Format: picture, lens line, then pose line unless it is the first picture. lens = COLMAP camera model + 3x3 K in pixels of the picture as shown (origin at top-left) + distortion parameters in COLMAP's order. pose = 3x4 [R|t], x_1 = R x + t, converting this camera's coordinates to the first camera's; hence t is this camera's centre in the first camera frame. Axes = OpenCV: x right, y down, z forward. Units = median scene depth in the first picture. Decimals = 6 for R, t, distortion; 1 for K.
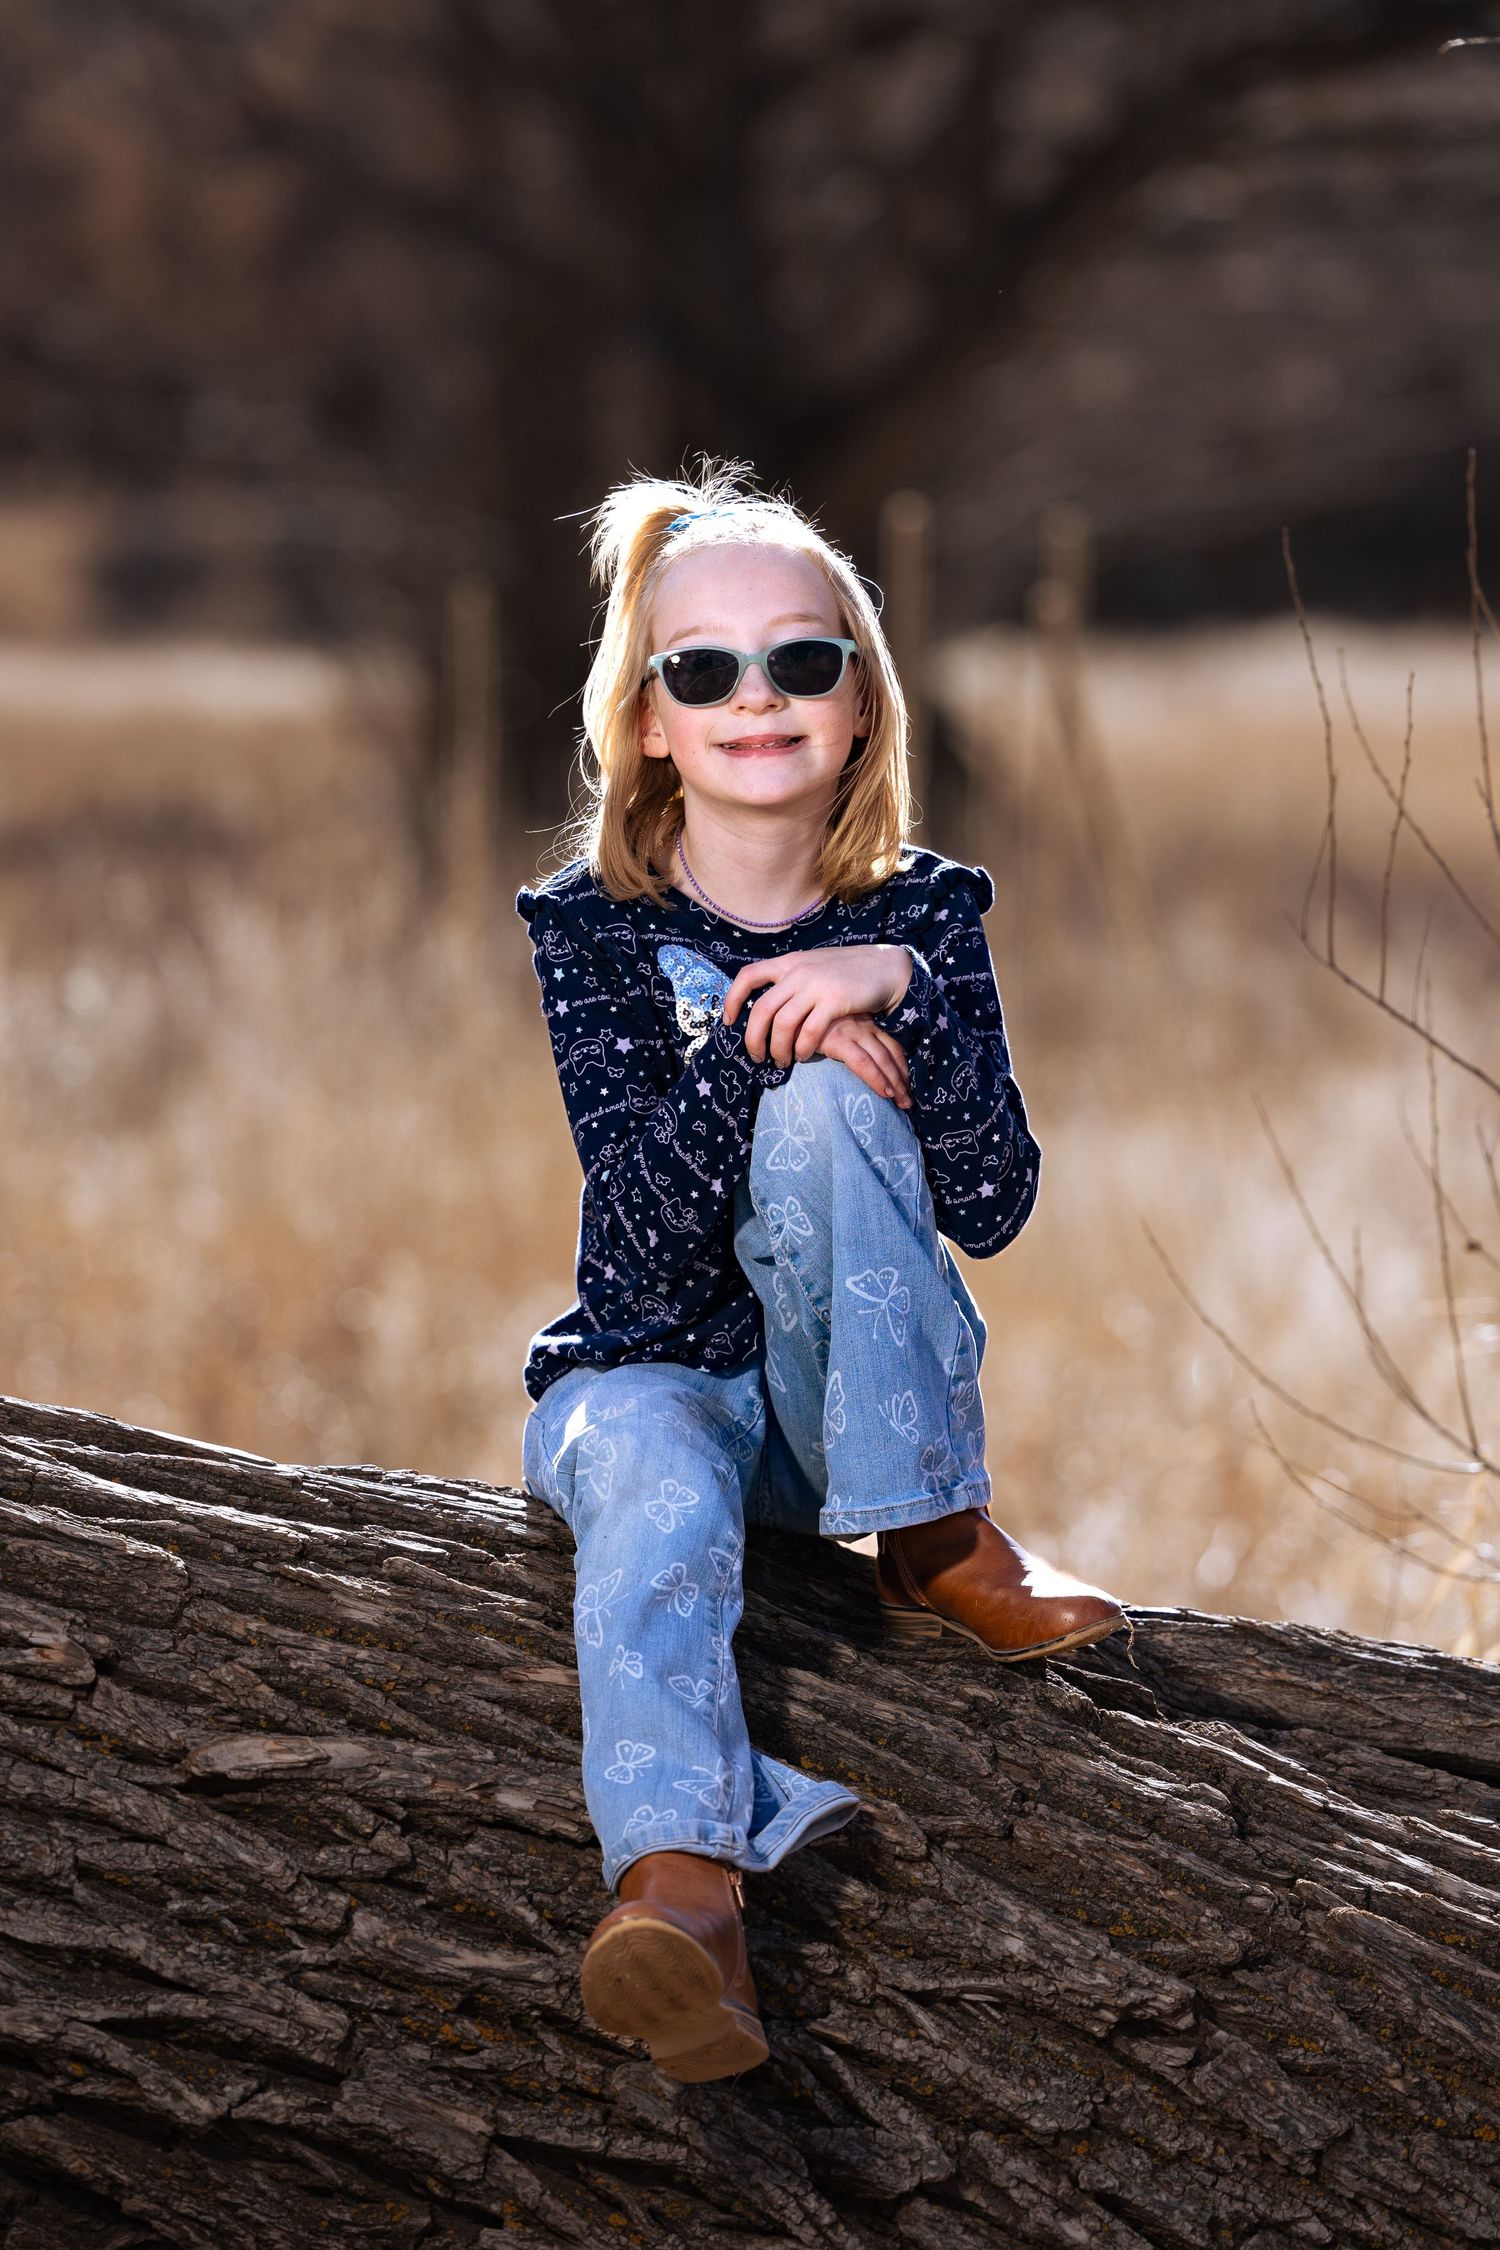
lens RADIAL K [[14700.3, 0, 750.0], [0, 14700.3, 1125.0], [0, 0, 1]] dist [-0.593187, 19.766718]
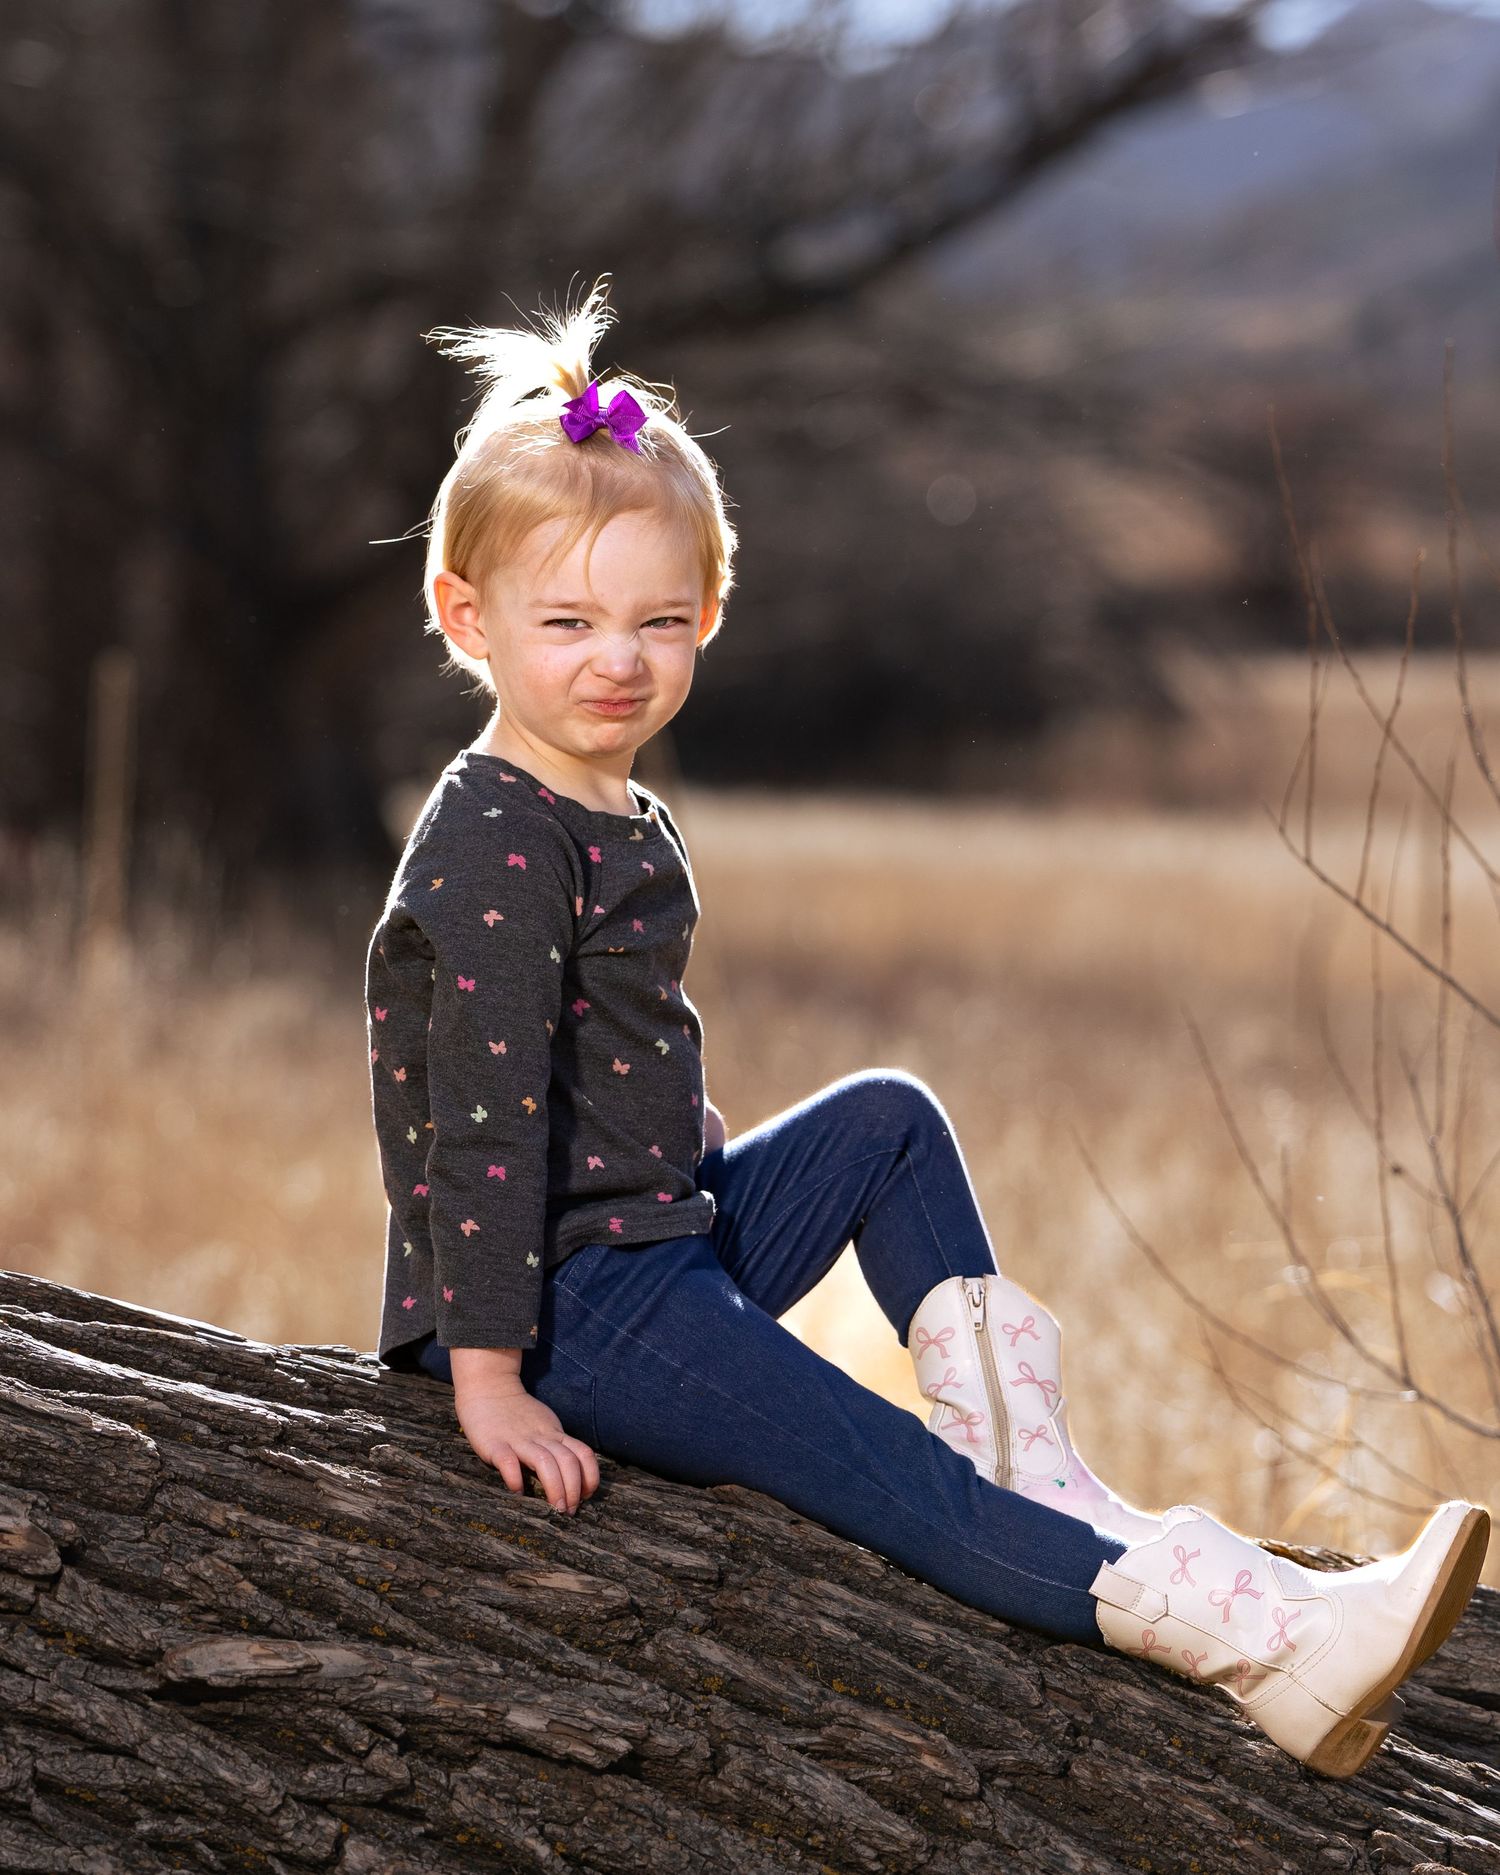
lens RADIAL K [[10445.7, 0, 875.6], [0, 10445.7, 934.3], [0, 0, 1]] dist [-0.298734, 4.529916]
pose [[0.996734, 0.034460, 0.073035, -0.042662], [-0.032549, 0.999100, -0.027191, 0.014721], [-0.073907, 0.024724, 0.996959, 0.361876]]
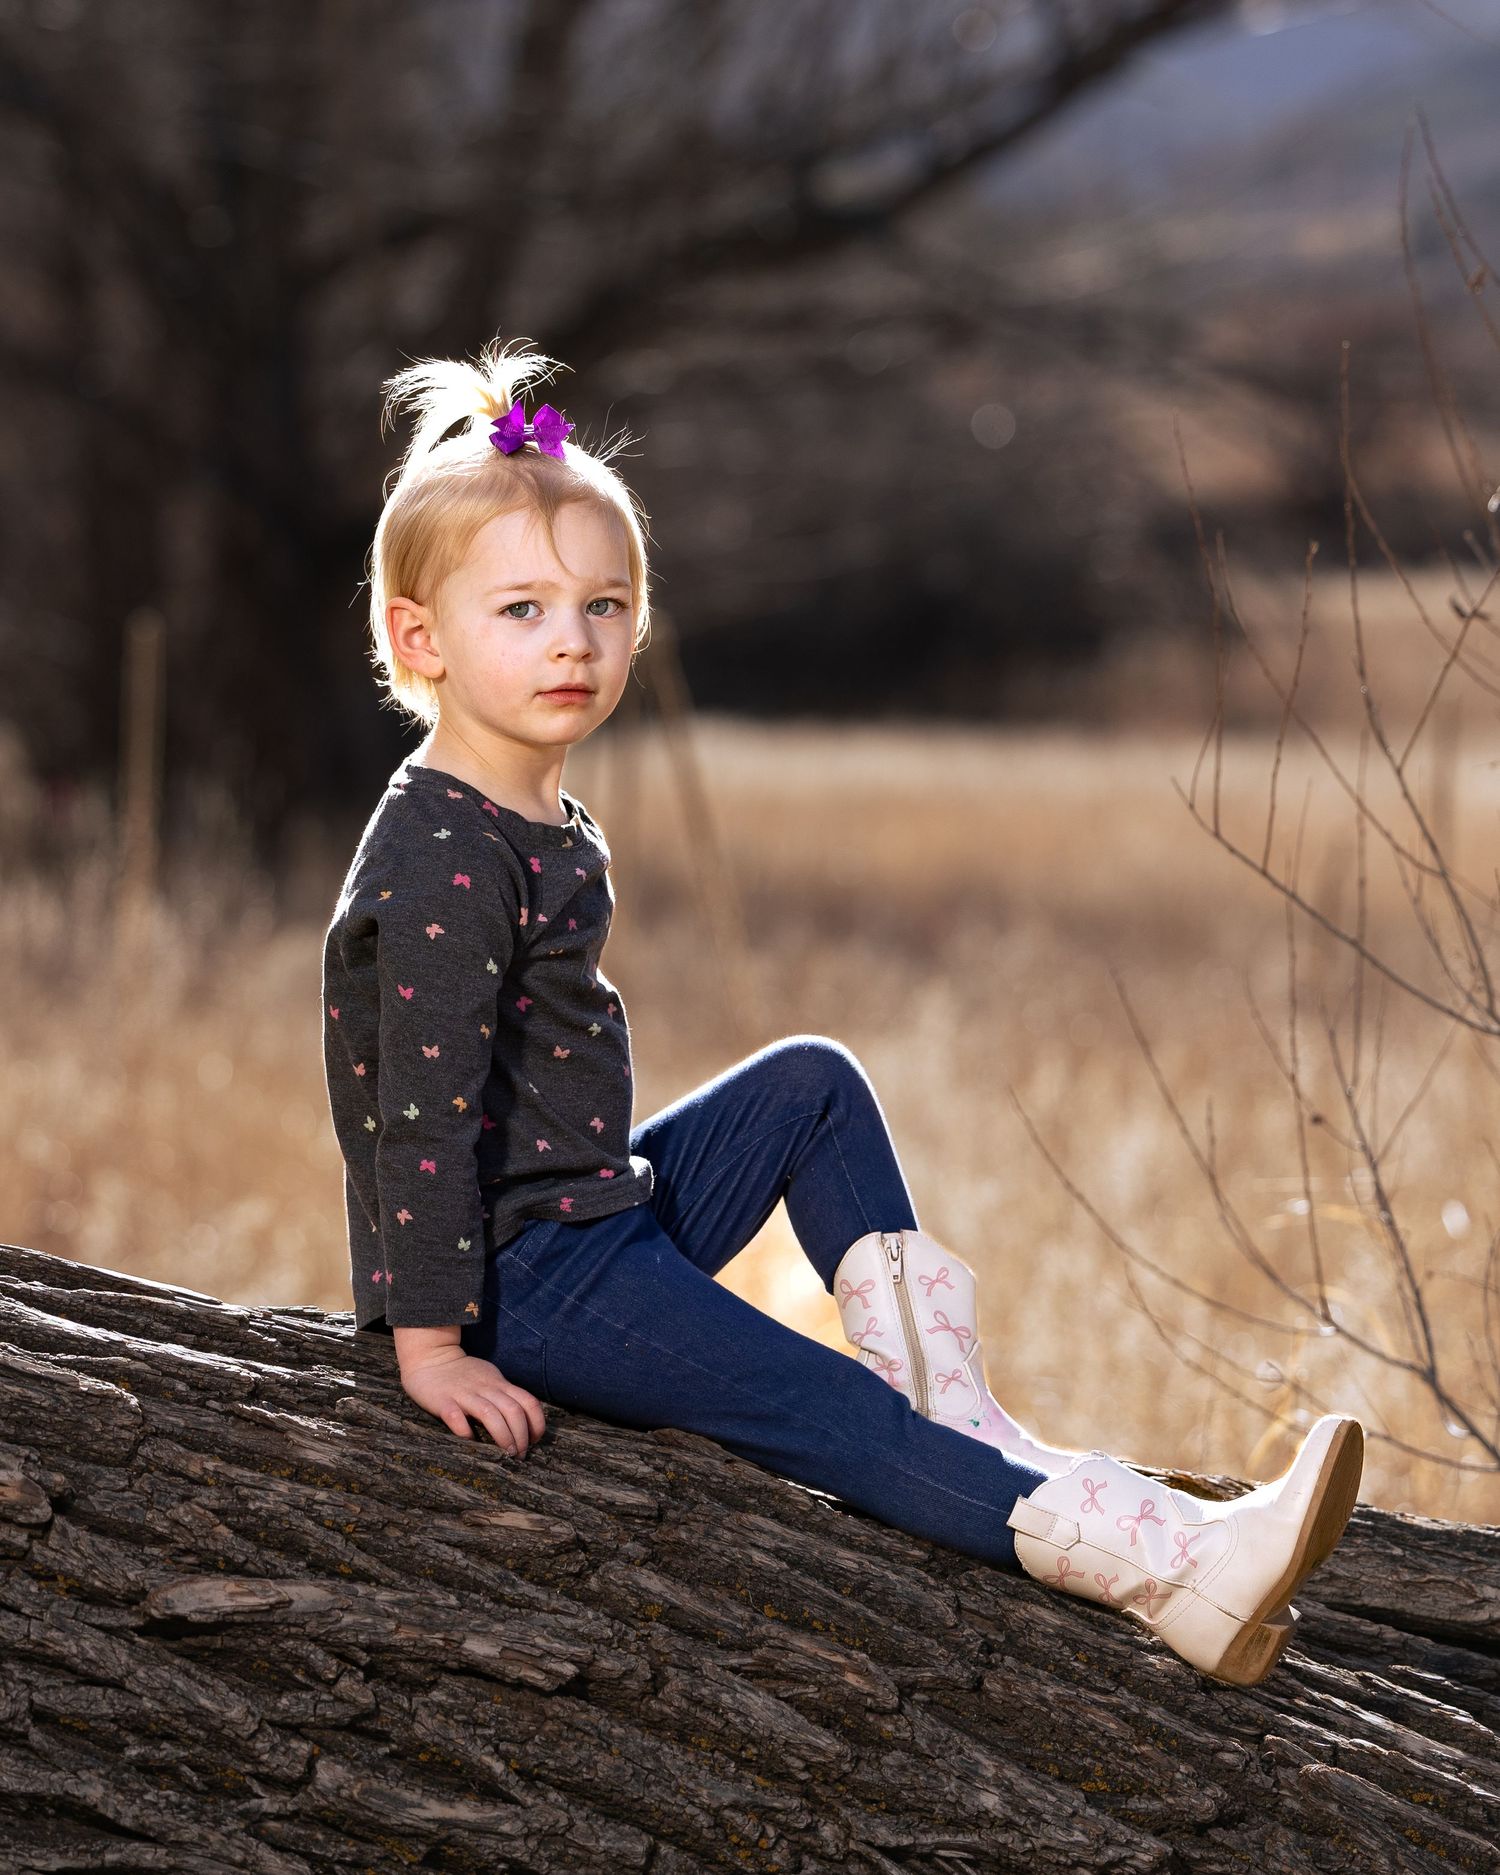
lens RADIAL K [[10677.3, 0, 750.0], [0, 10677.3, 937.5], [0, 0, 1]] dist [-0.292173, 6.979420]
pose [[0.998426, 0.014184, 0.054262, -0.037121], [-0.013159, 0.999729, -0.019205, 0.012171], [-0.054519, 0.018461, 0.998342, 0.288957]]
